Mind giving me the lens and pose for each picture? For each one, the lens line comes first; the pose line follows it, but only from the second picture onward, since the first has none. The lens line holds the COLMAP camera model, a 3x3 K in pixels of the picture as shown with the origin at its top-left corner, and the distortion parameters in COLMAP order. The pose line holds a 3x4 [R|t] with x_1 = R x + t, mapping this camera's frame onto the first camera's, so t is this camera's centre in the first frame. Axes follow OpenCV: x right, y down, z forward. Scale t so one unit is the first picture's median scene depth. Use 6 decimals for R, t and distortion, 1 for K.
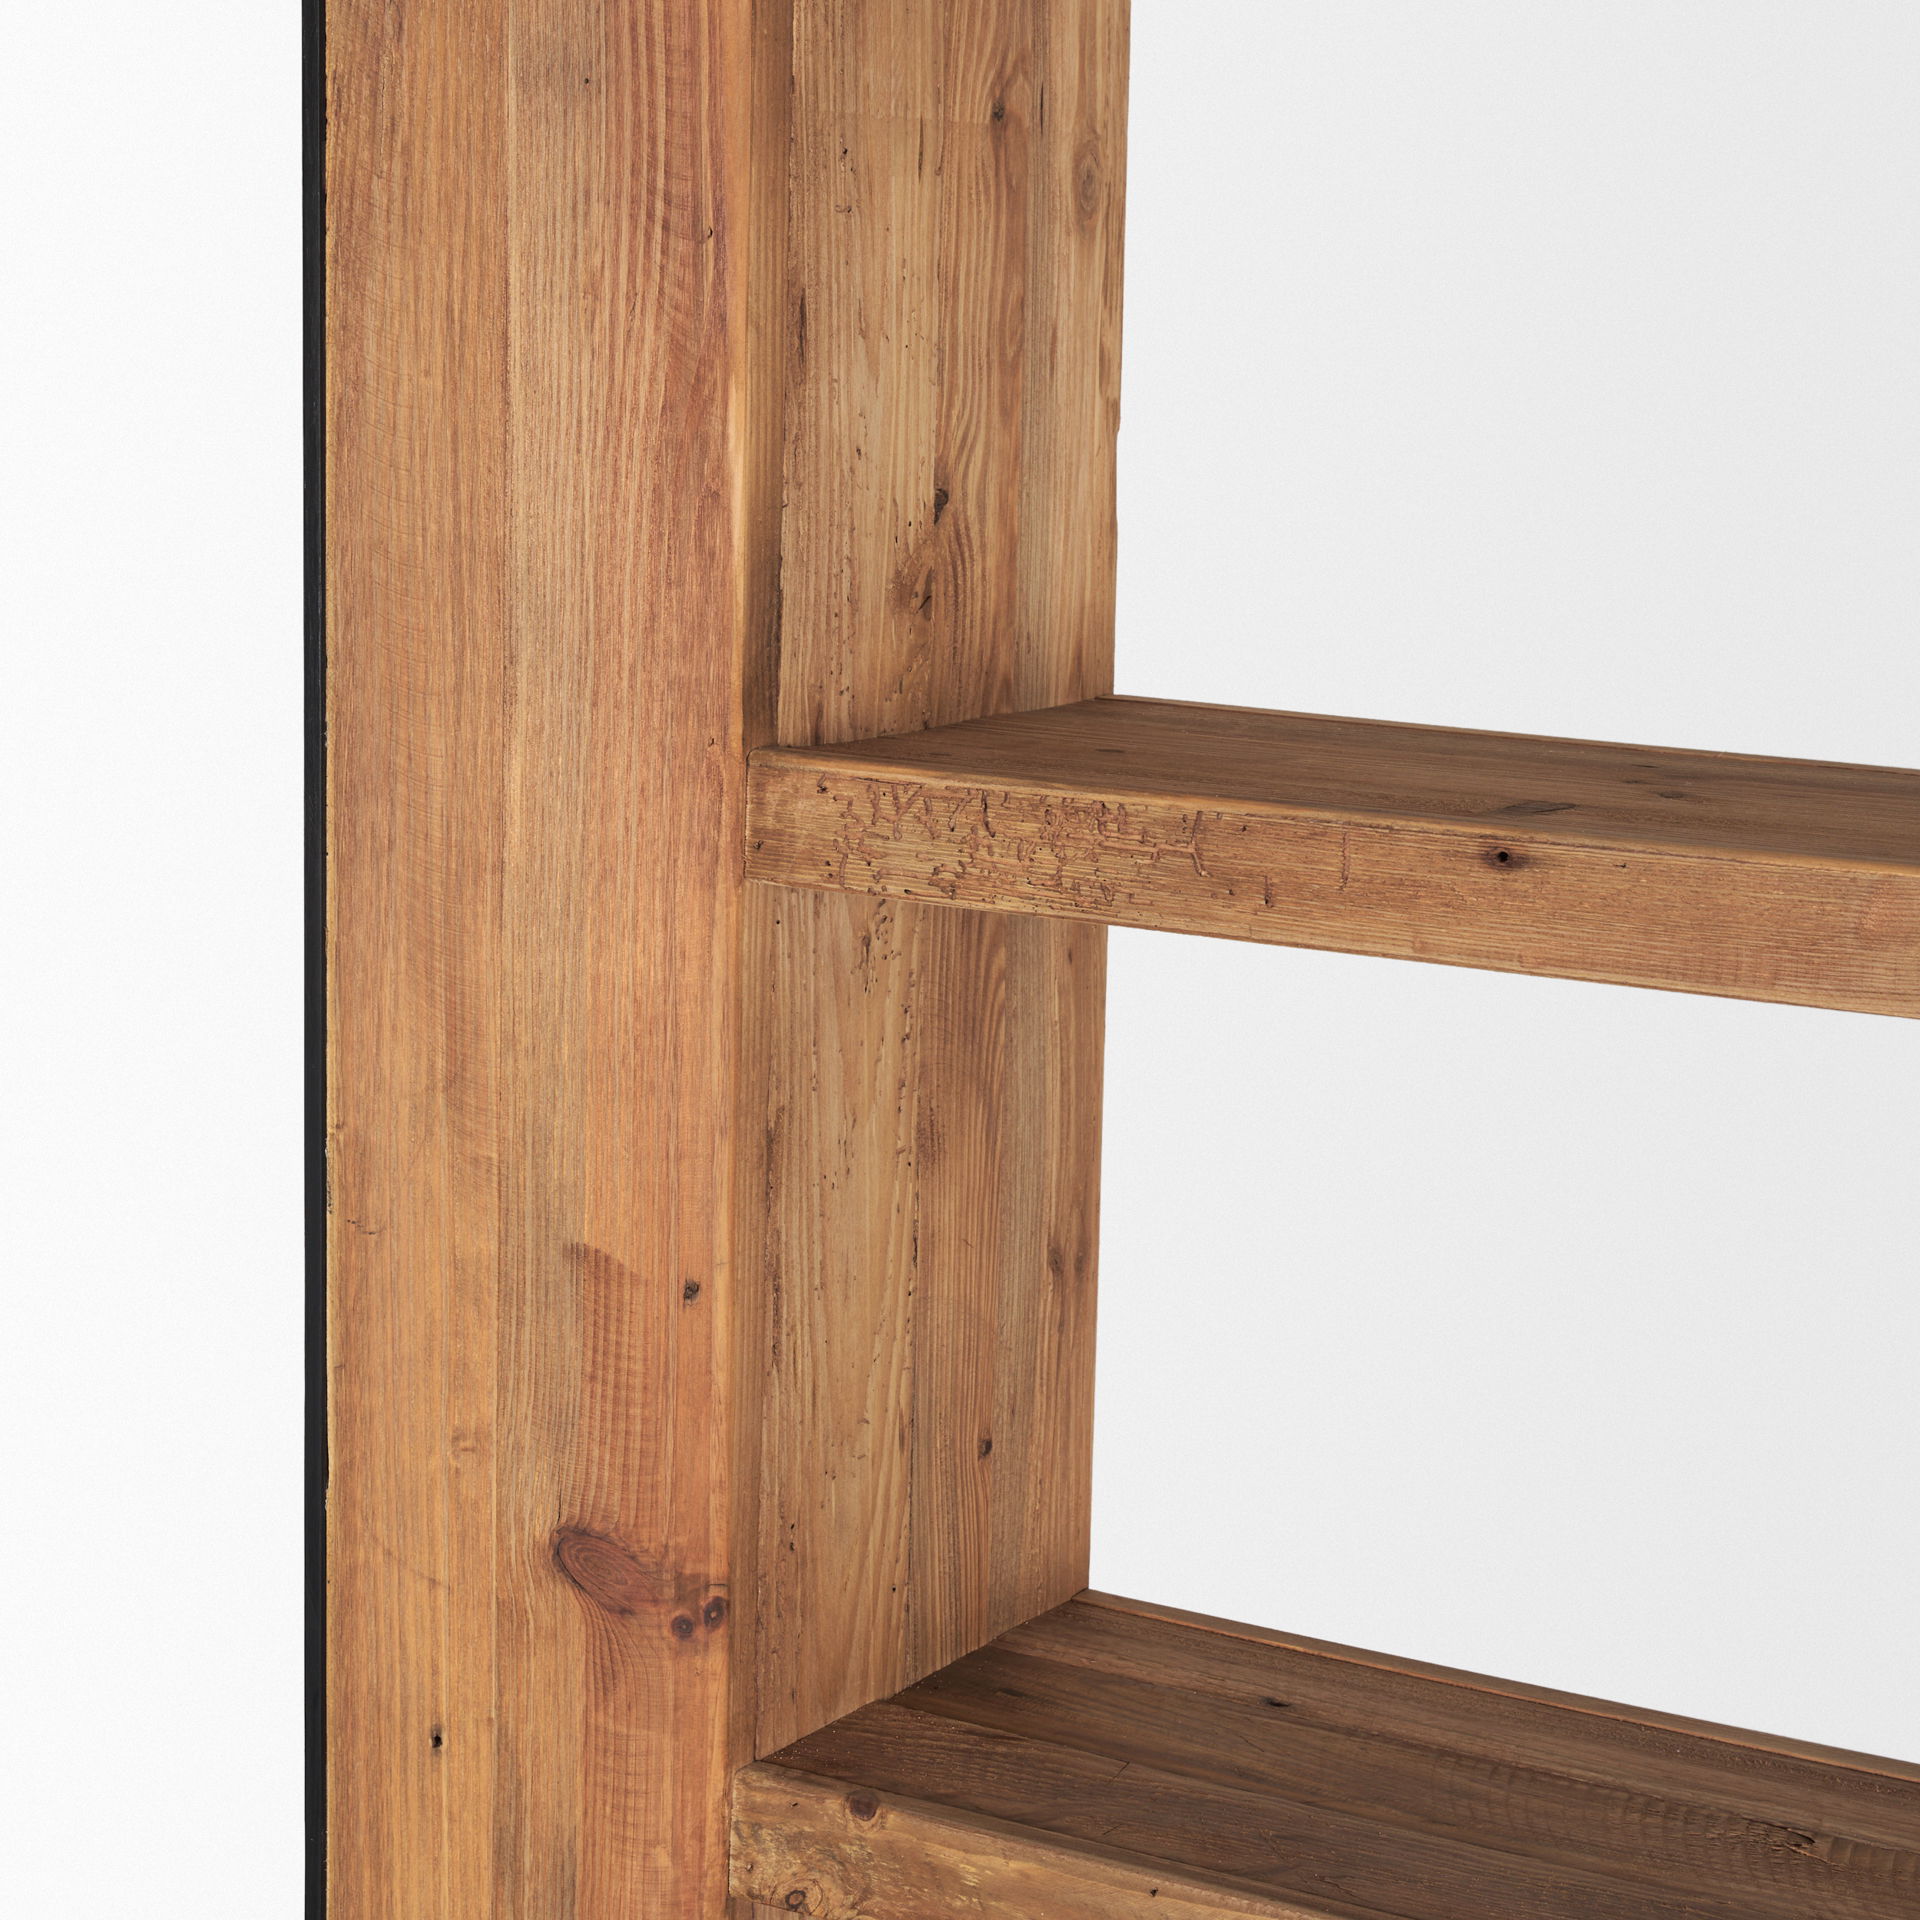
lens RADIAL K [[4427.1, 0, 960.0], [0, 4427.1, 960.0], [0, 0, 1]] dist [0.000784, -0.088442]
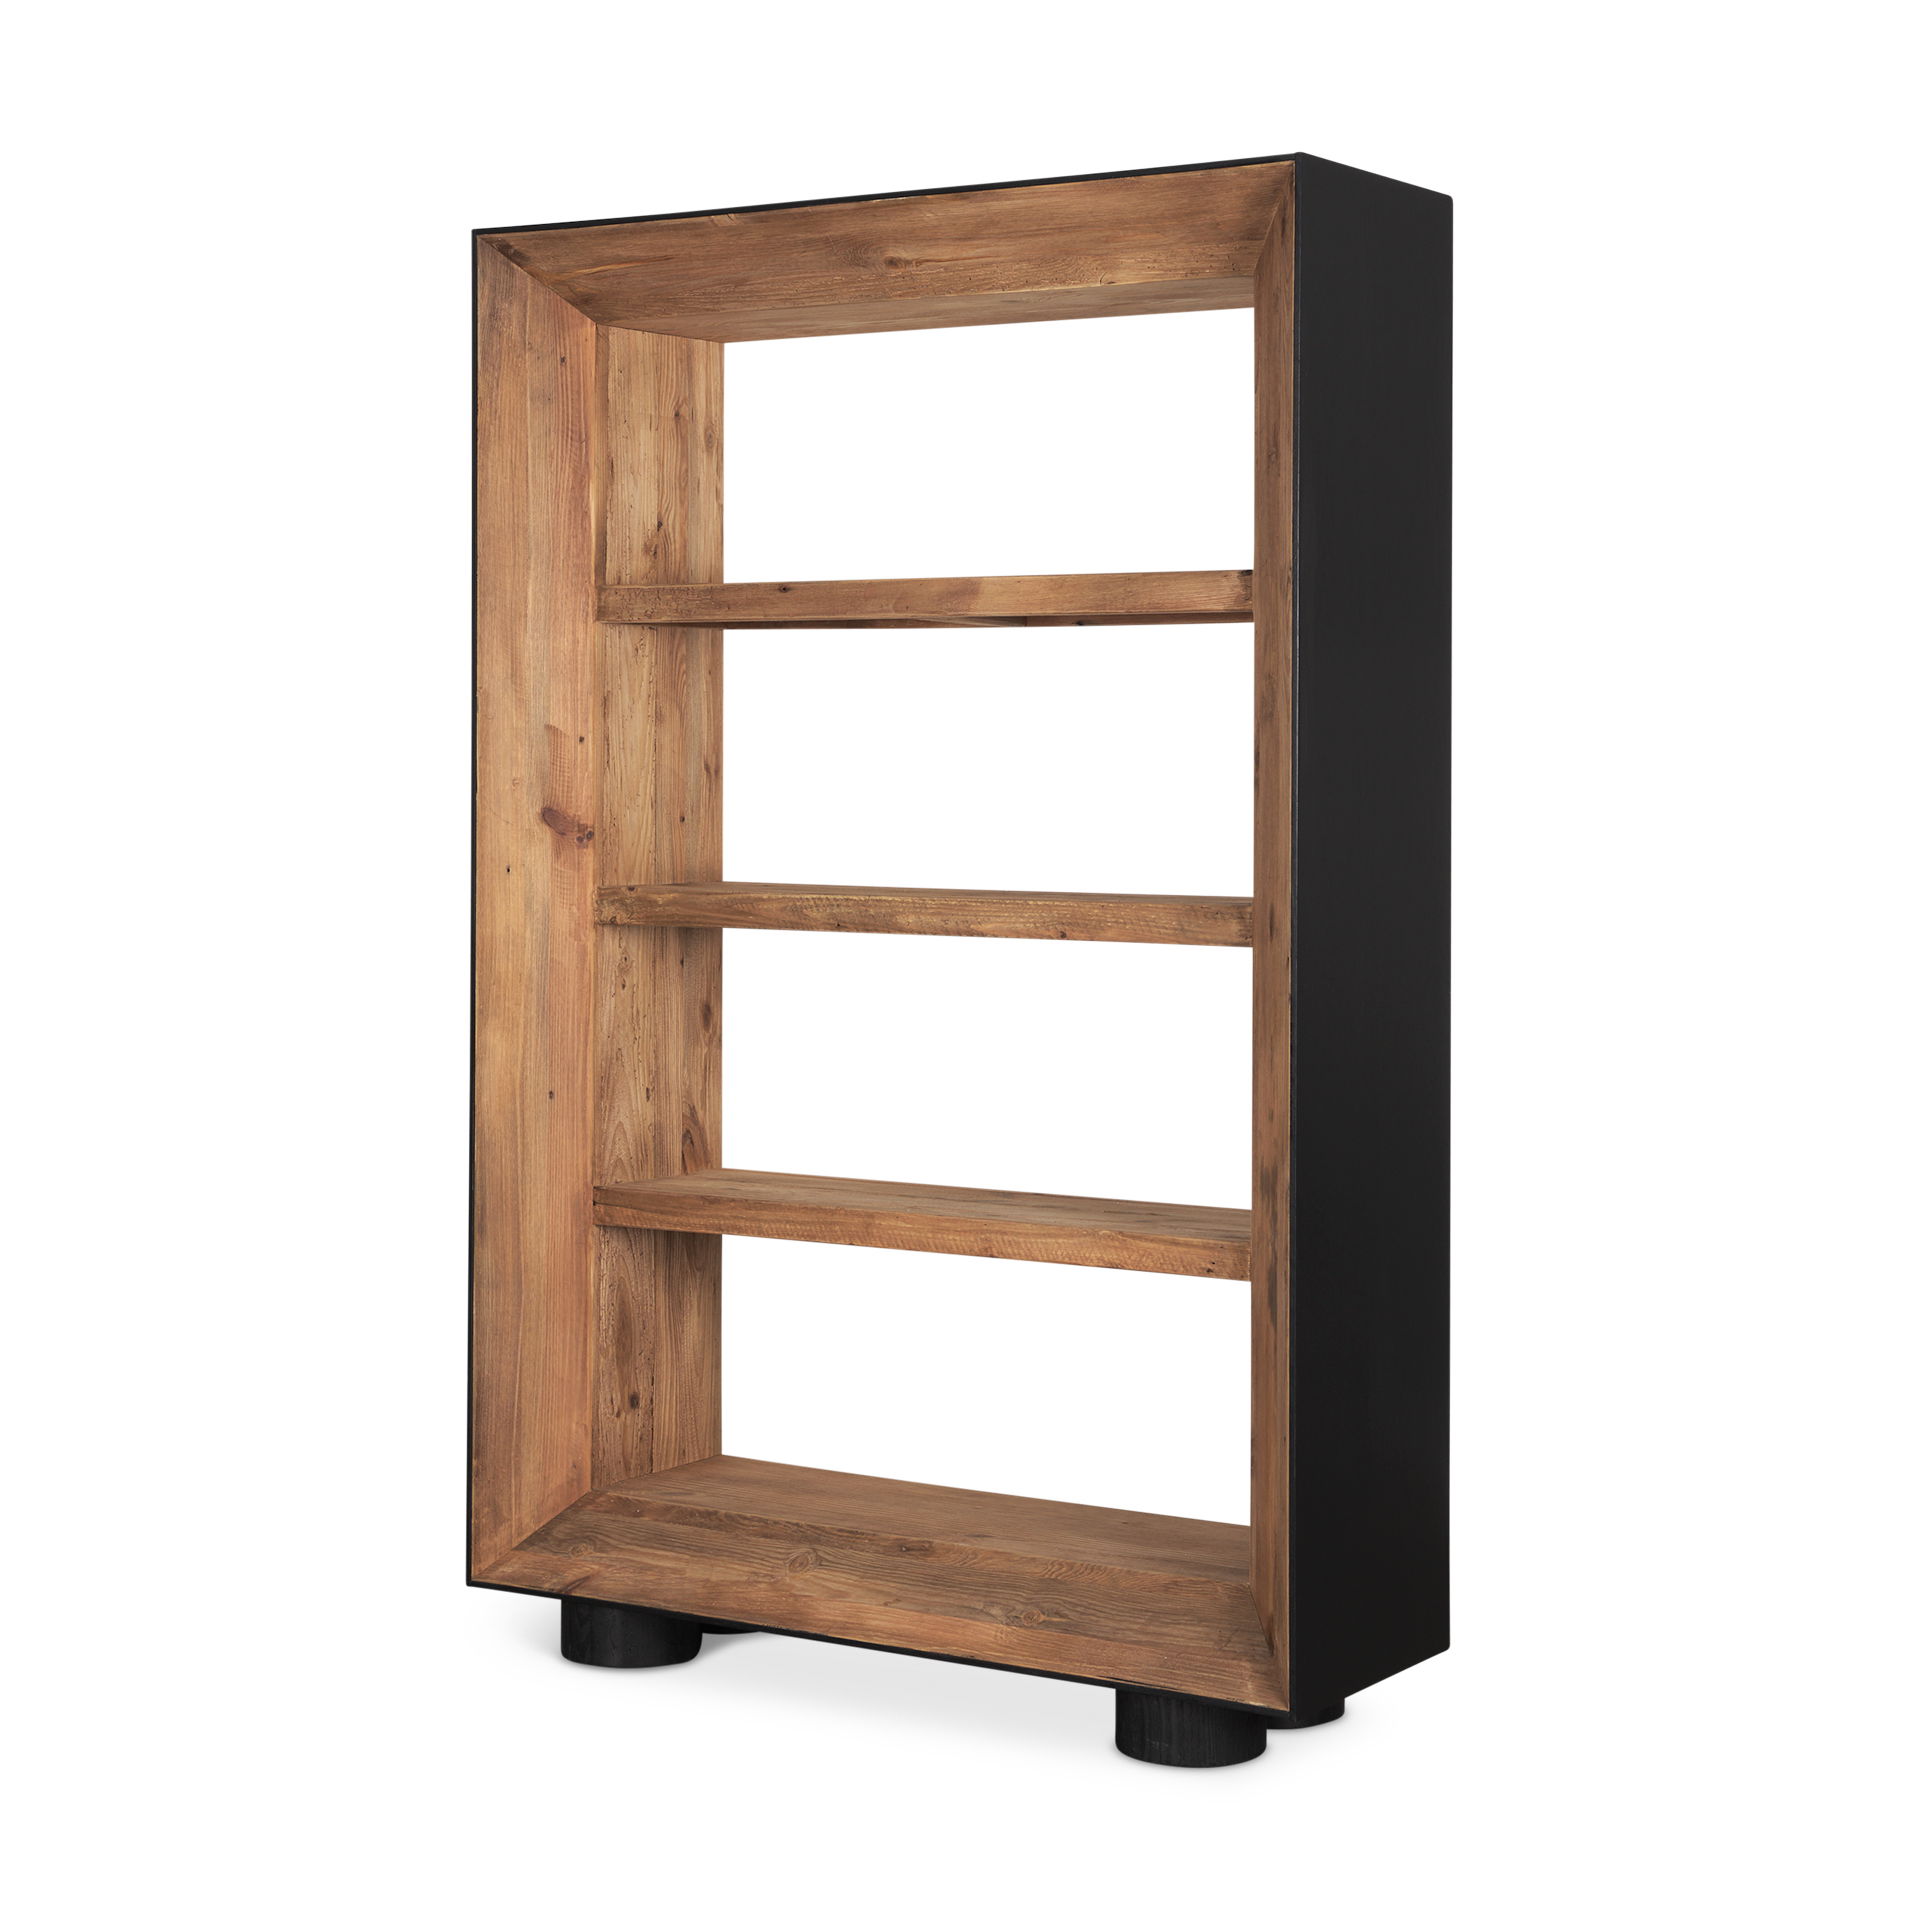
lens RADIAL K [[3675.9, 0, 961.1], [0, 3675.9, 864.0], [0, 0, 1]] dist [-0.024489, -0.040378]
pose [[0.999282, -0.016332, -0.034185, 0.334185], [0.011594, 0.990851, -0.134461, 0.562048], [0.036068, 0.133968, 0.990329, -1.838878]]
